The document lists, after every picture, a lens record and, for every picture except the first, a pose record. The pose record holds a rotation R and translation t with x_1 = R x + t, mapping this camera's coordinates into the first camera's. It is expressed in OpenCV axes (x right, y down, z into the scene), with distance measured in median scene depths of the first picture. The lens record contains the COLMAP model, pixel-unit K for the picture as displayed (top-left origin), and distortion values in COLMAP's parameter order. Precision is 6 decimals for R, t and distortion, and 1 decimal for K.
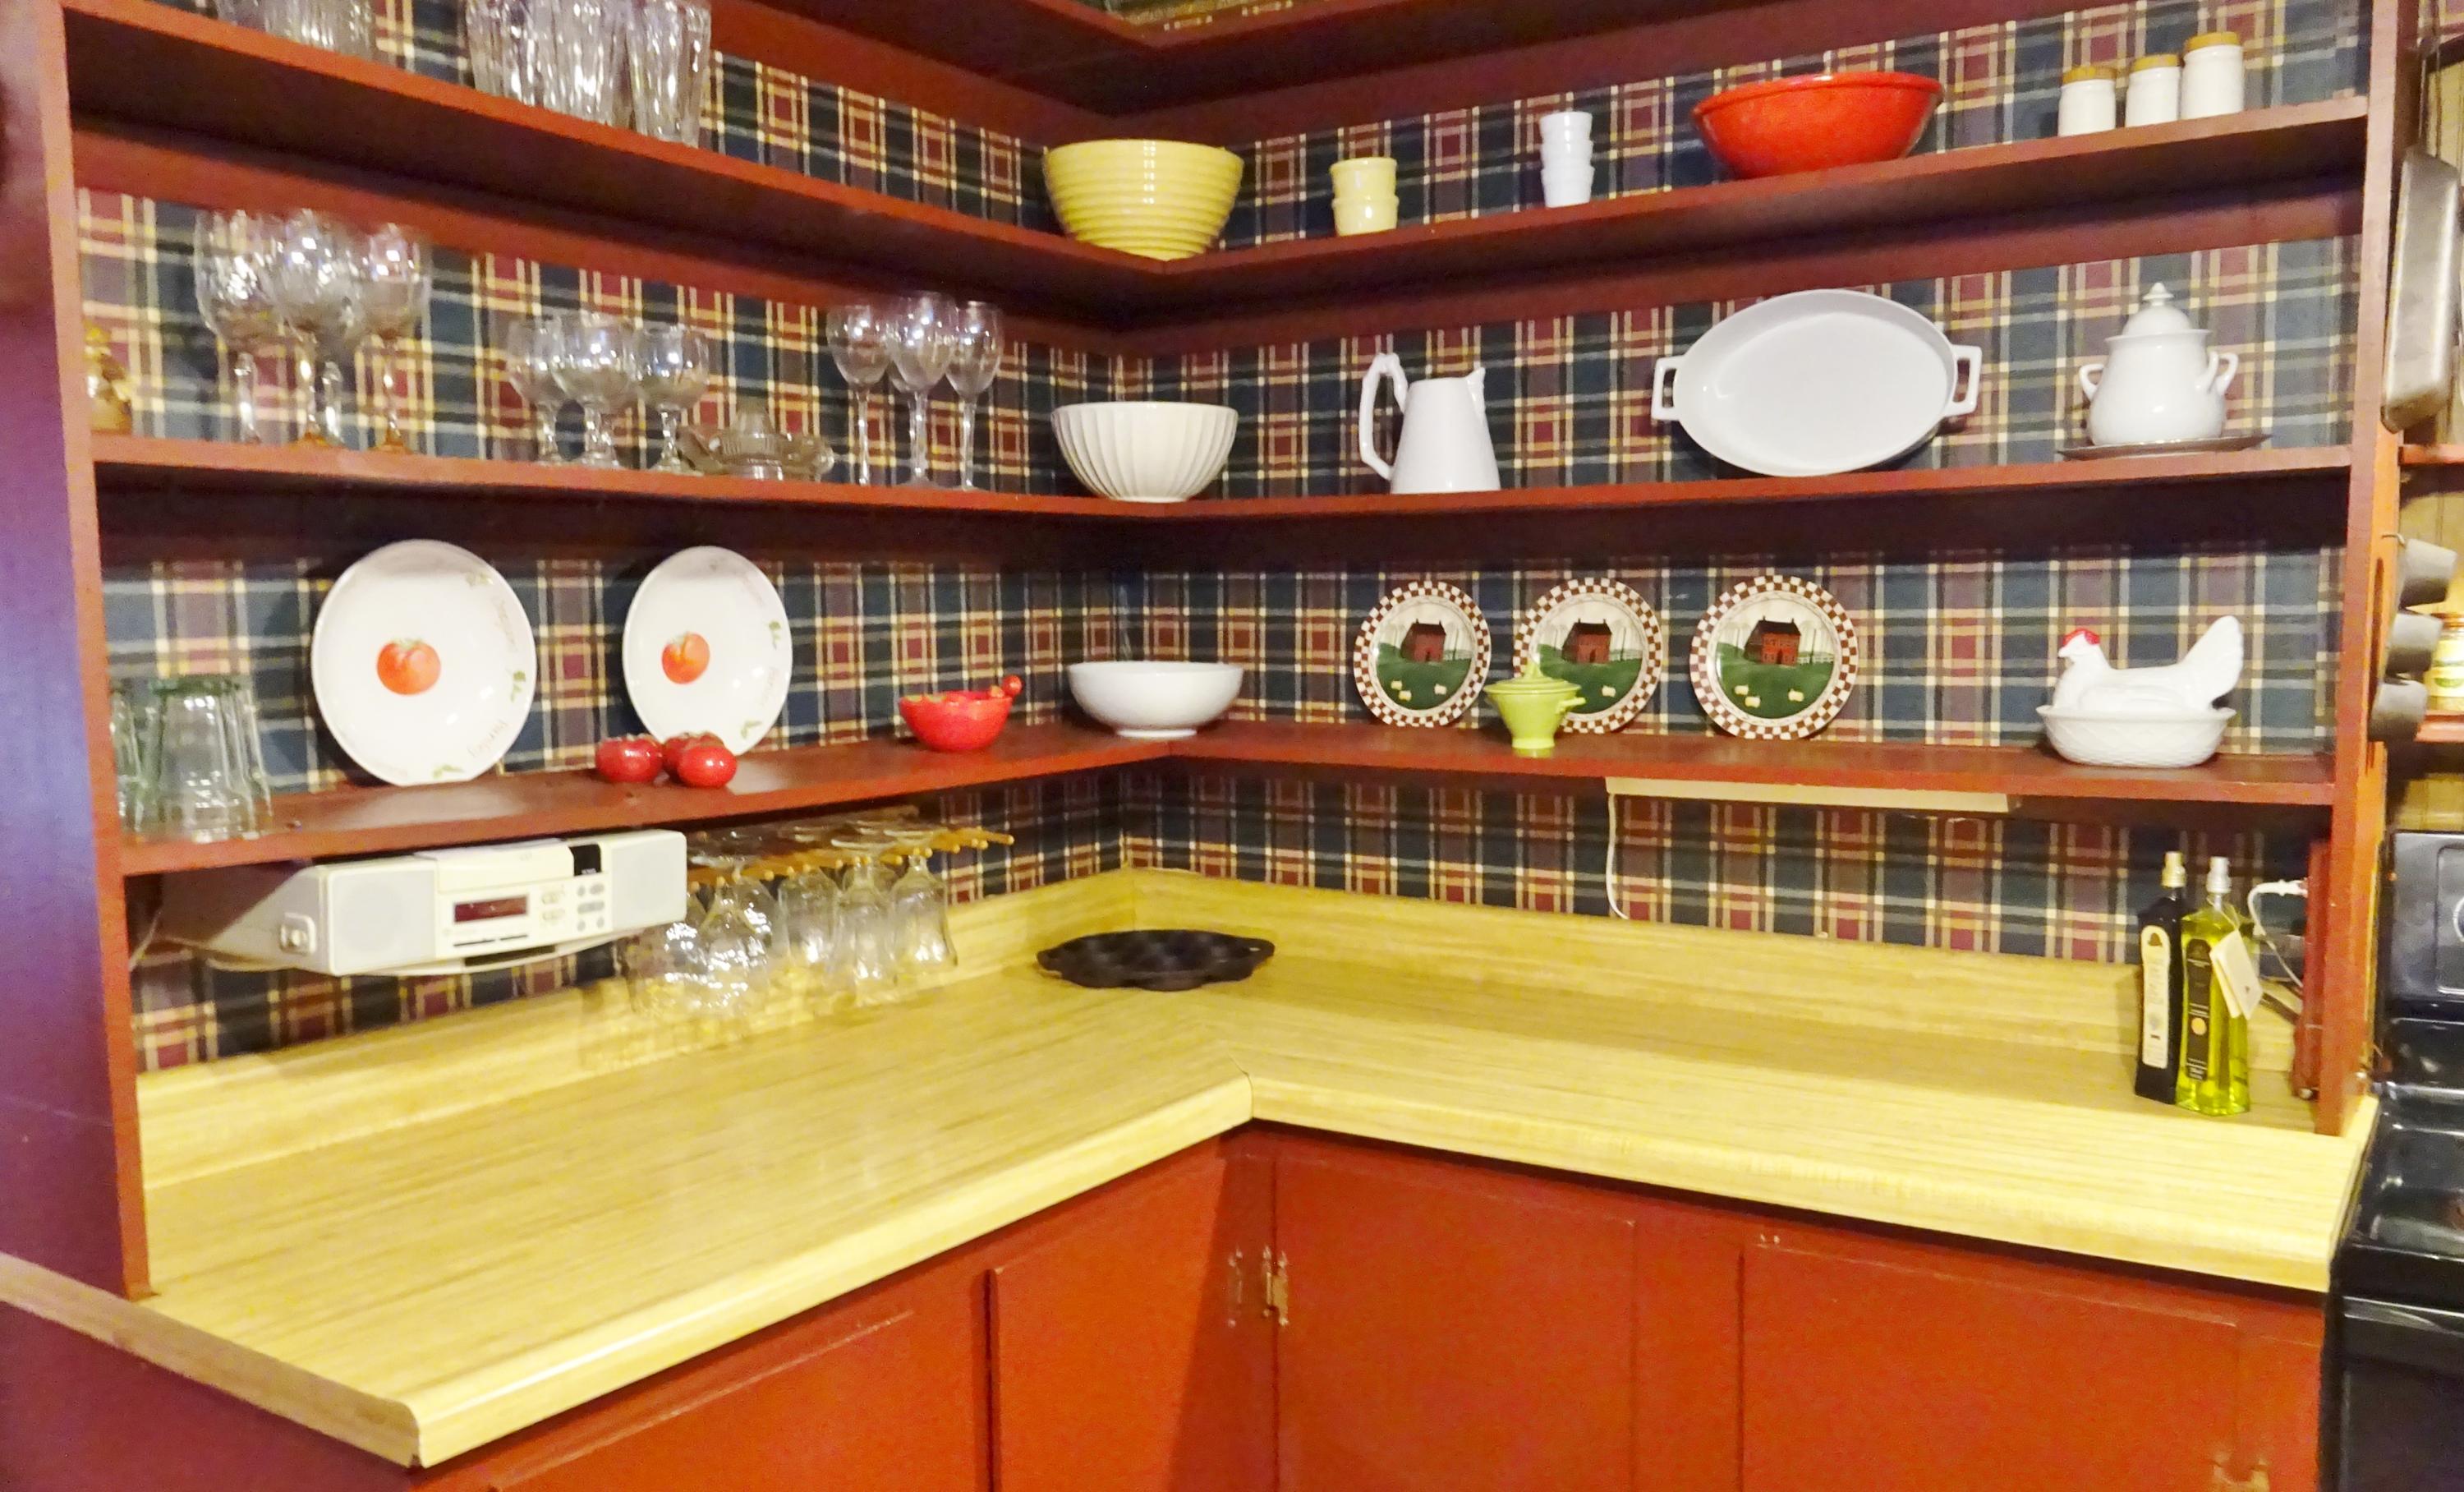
lens RADIAL K [[1968.7, 0, 1232.0], [0, 1968.7, 746.0], [0, 0, 1]] dist [-0.002772, 0.005178]
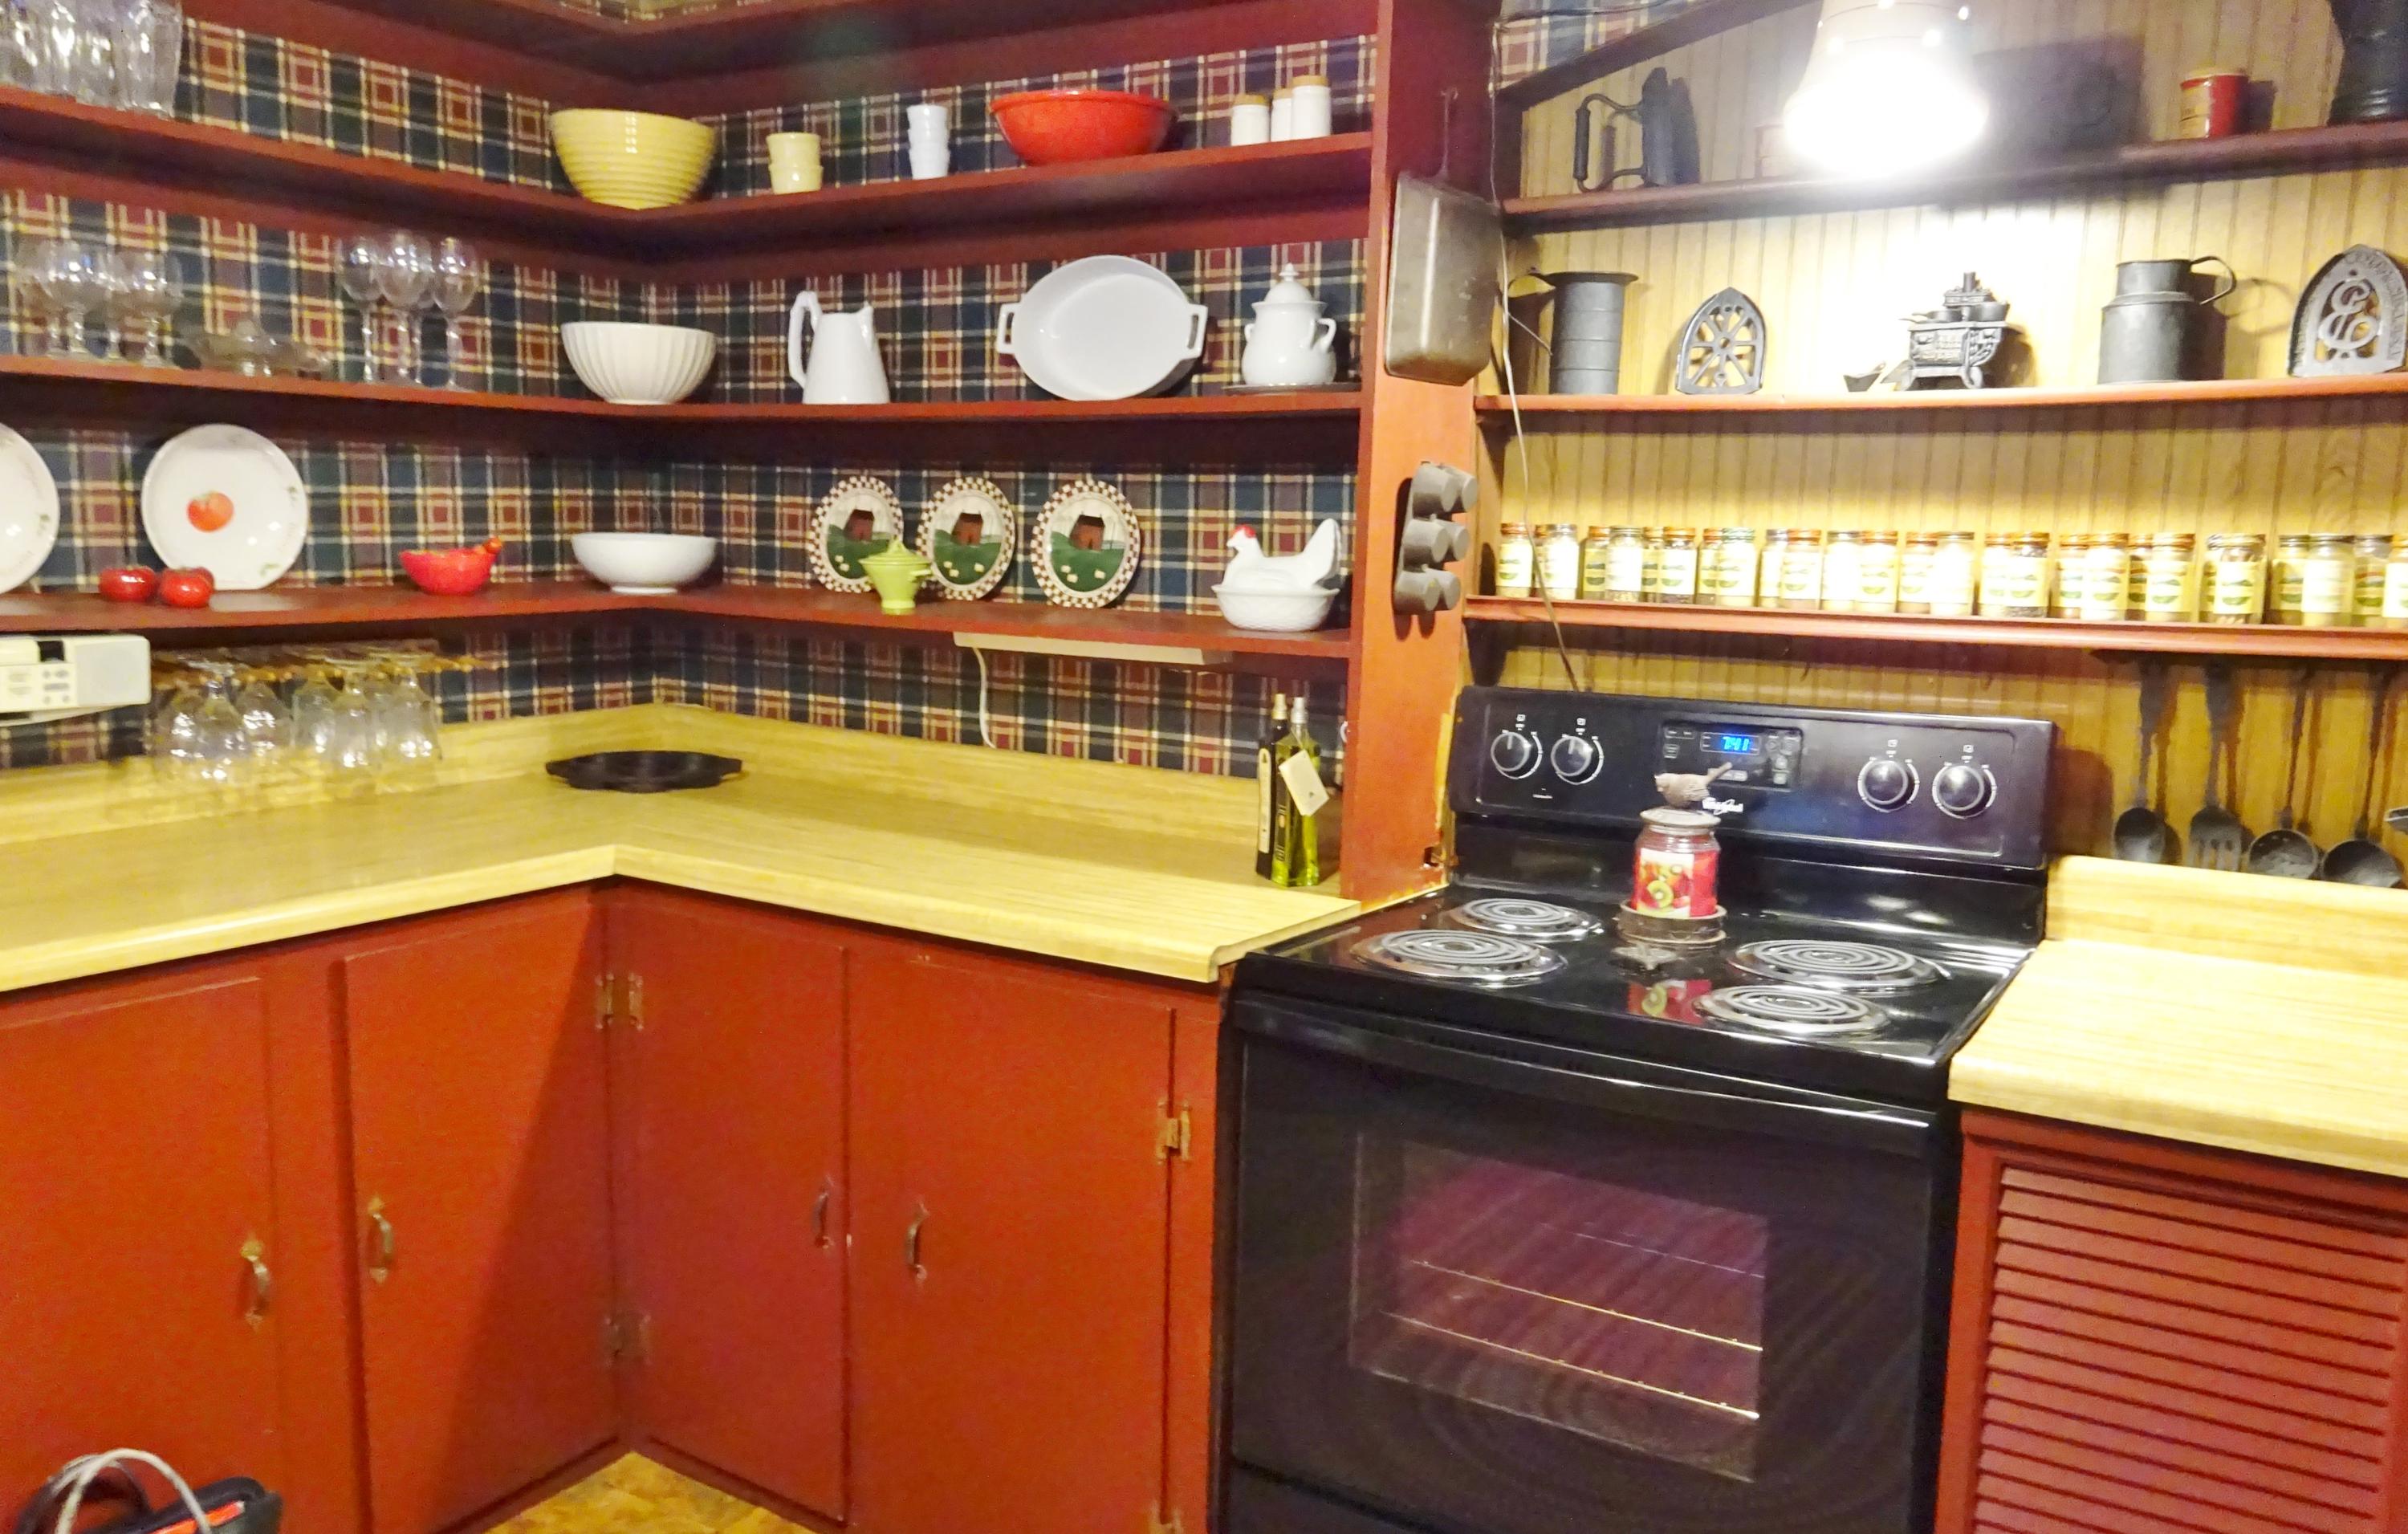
lens RADIAL K [[1912.0, 0, 1204.0], [0, 1912.0, 767.0], [0, 0, 1]] dist [0.012412, 0.007609]
pose [[0.999356, 0.034156, 0.010988, 0.338436], [-0.034751, 0.997621, 0.059538, 0.022812], [-0.008928, -0.059882, 0.998166, -0.249971]]
